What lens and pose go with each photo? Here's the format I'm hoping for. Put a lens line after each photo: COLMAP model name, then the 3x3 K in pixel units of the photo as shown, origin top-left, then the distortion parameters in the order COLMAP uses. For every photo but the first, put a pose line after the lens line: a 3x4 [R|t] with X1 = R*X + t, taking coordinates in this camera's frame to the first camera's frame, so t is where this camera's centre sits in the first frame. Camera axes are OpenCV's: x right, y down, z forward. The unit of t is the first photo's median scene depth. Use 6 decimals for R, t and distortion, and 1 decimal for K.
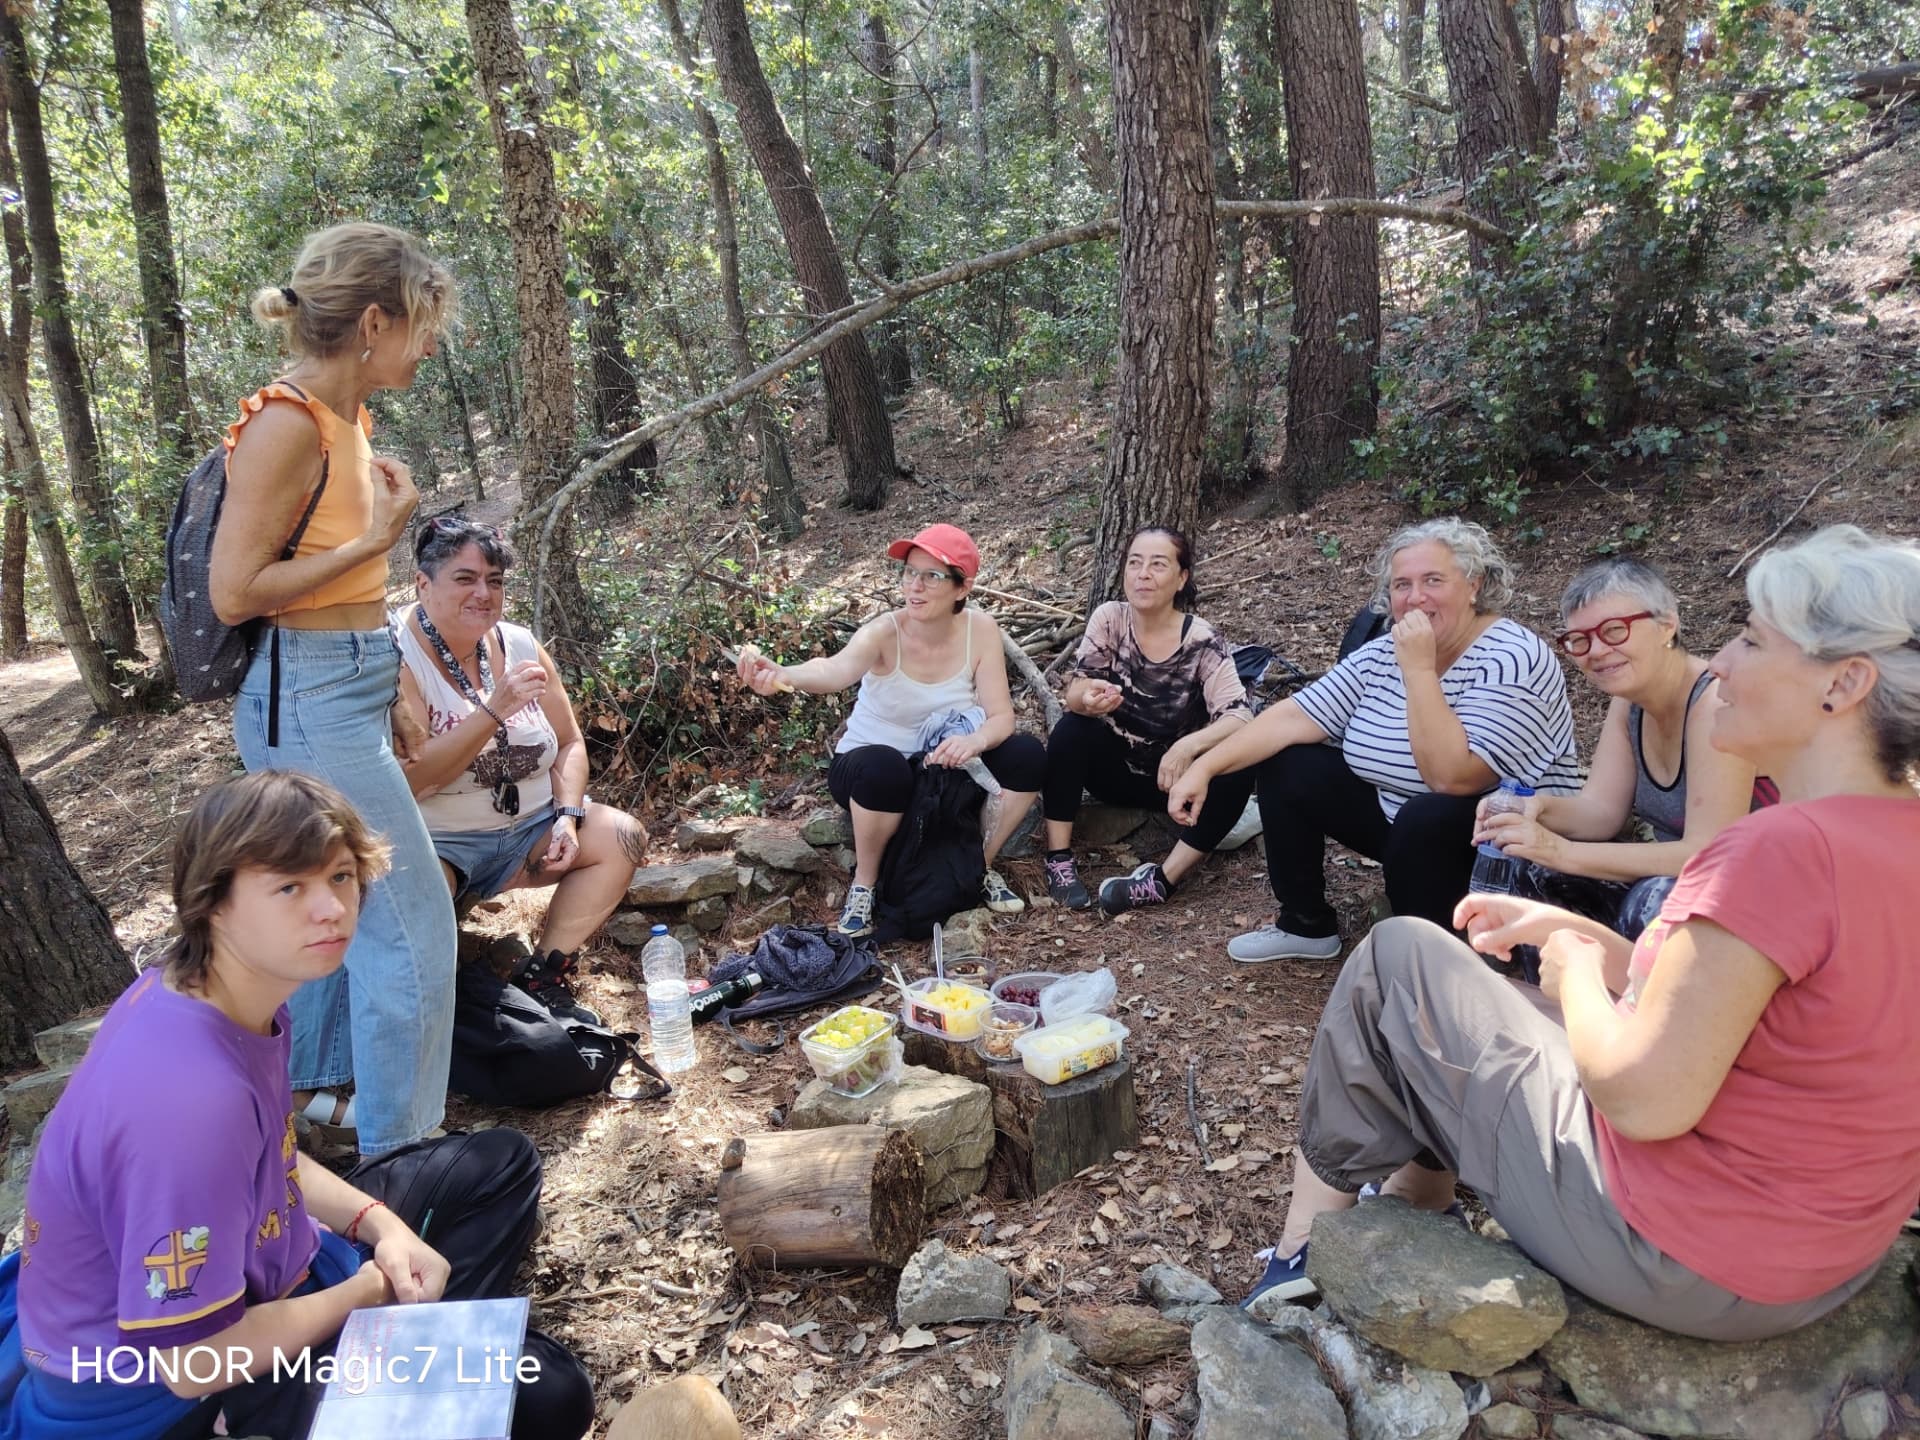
lens RADIAL K [[1292.0, 0, 960.0], [0, 1292.0, 720.0], [0, 0, 1]] dist [0.043765, -0.052087]
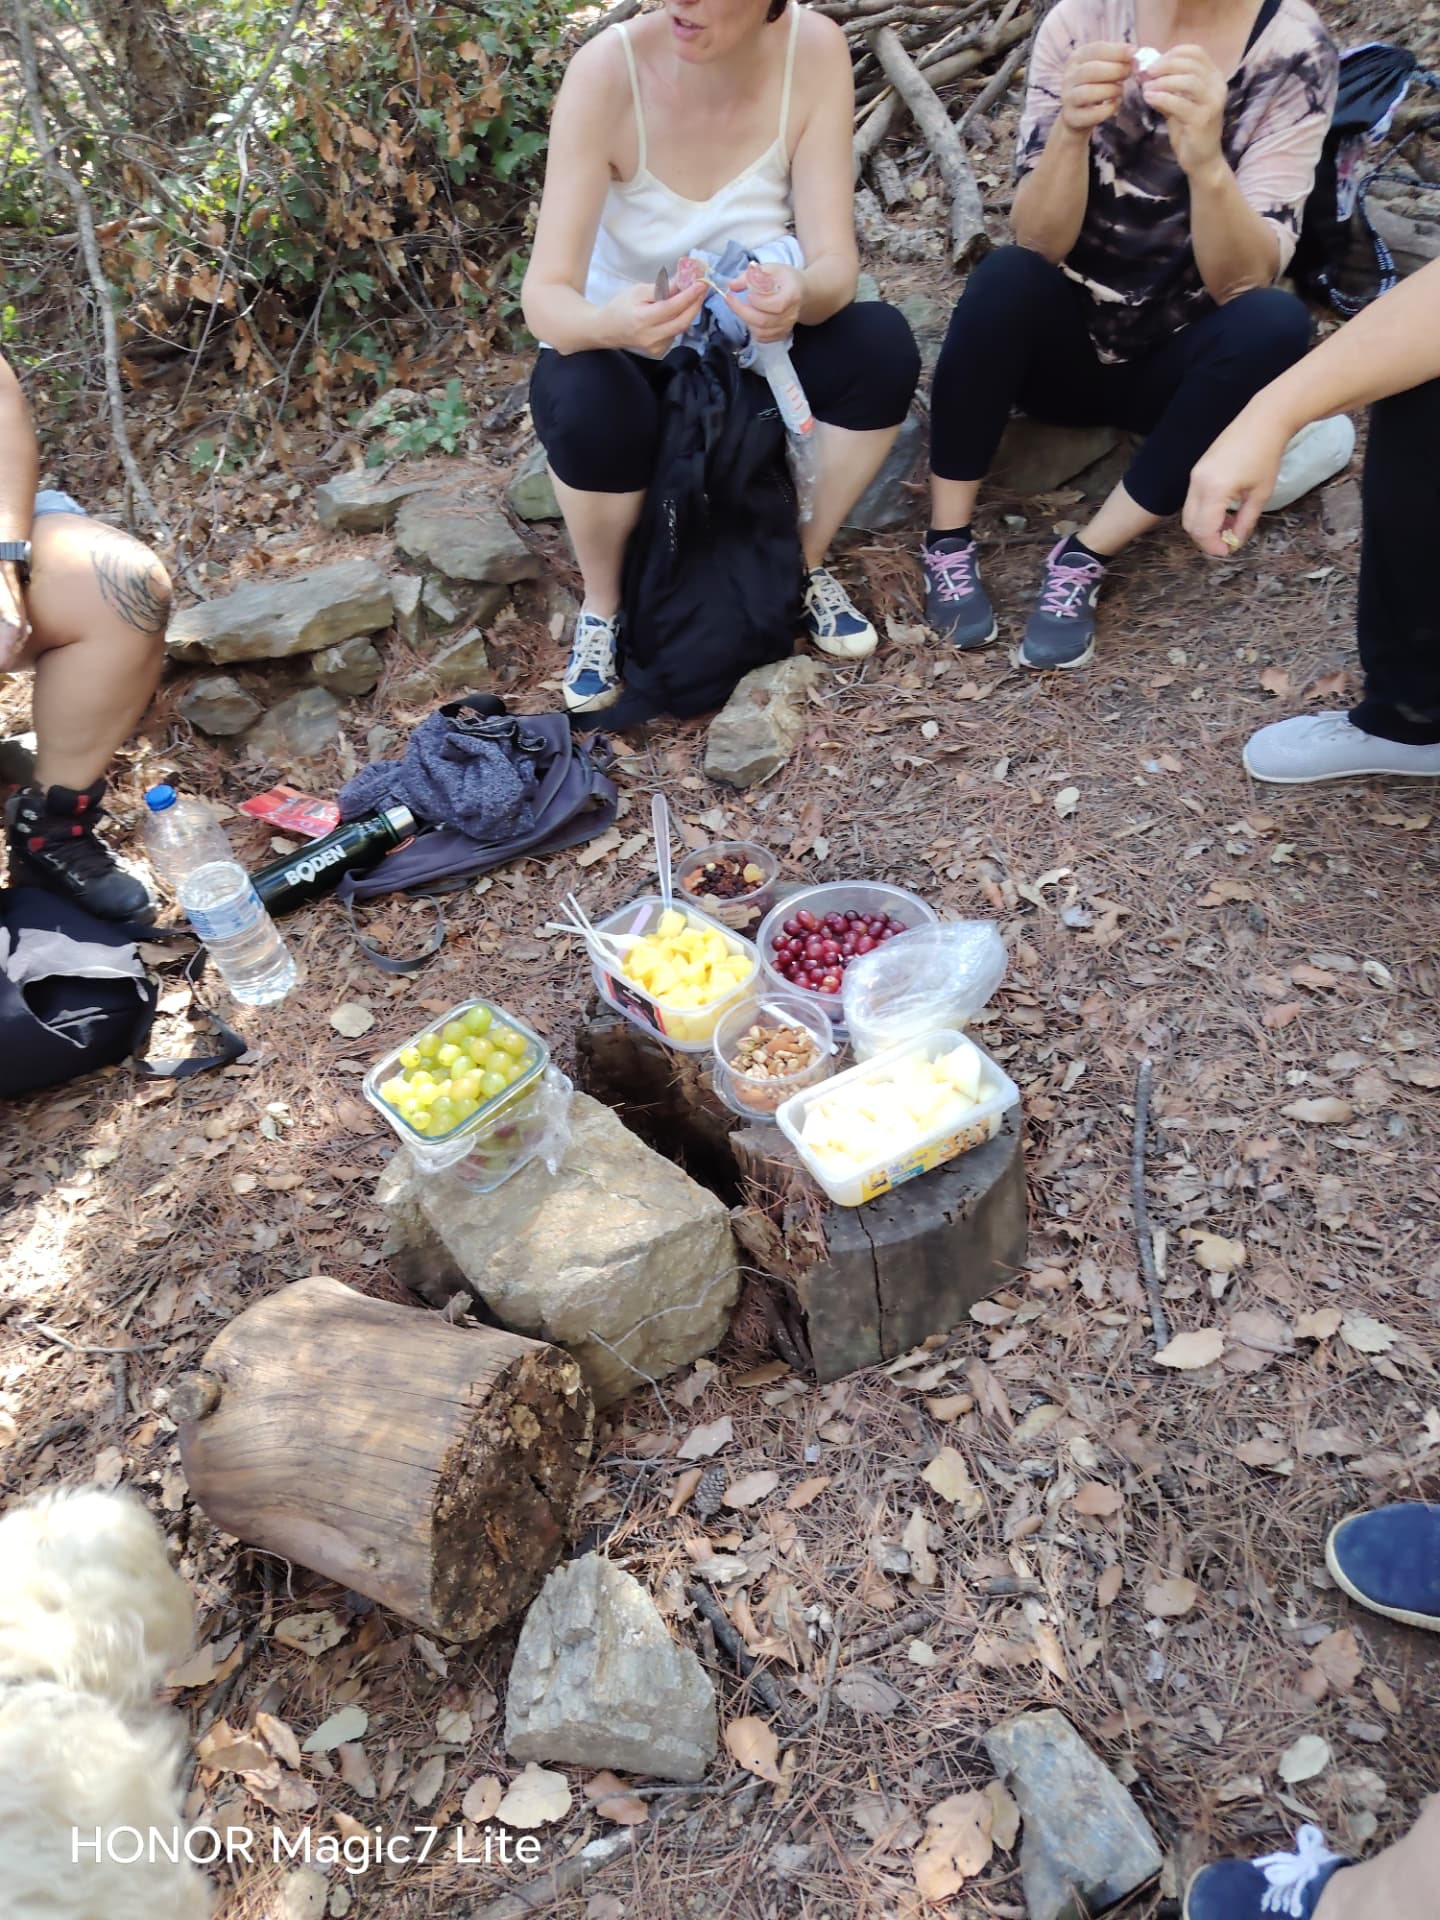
lens RADIAL K [[1292.0, 0, 720.0], [0, 1292.0, 960.0], [0, 0, 1]] dist [0.043765, -0.052087]
pose [[0.990416, 0.012732, -0.137528, 0.070789], [0.061559, 0.850676, 0.522073, -0.046243], [0.123639, -0.525536, 0.841739, 0.500167]]
